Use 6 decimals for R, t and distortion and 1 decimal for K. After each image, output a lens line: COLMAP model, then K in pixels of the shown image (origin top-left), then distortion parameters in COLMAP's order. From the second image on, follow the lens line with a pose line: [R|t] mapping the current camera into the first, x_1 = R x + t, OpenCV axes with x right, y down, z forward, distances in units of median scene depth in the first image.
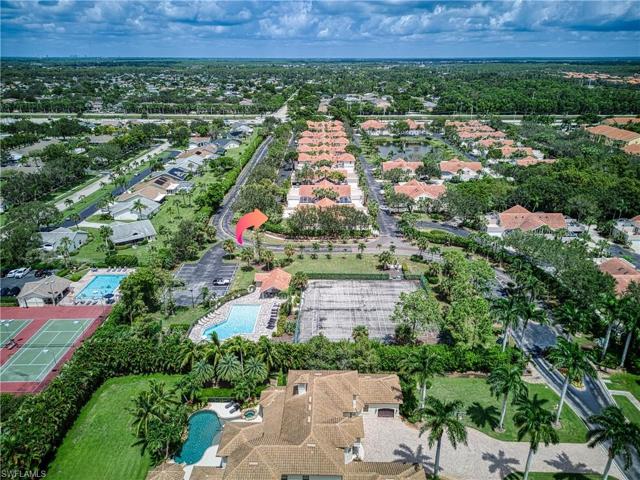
lens RADIAL K [[466.1, 0, 319.9], [0, 466.1, 221.8], [0, 0, 1]] dist [0.020820, -0.001081]
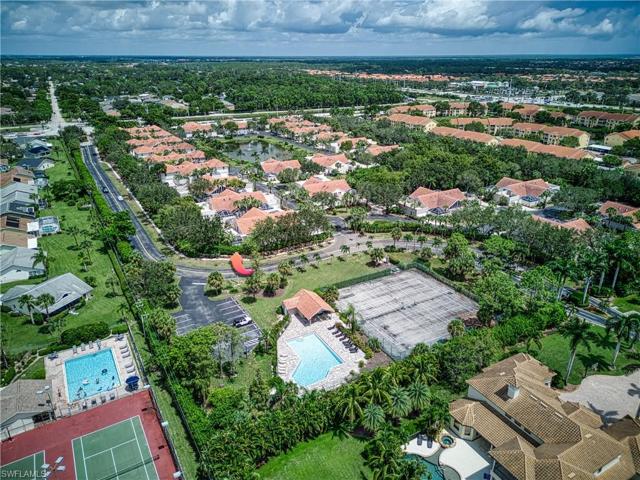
lens RADIAL K [[461.6, 0, 320.0], [0, 461.6, 240.0], [0, 0, 1]] dist [0.023219, -0.005728]
pose [[0.855500, -0.191253, 0.481187, -0.332389], [0.171676, 0.981490, 0.084882, -0.044383], [-0.488515, 0.009992, 0.872499, 0.145947]]
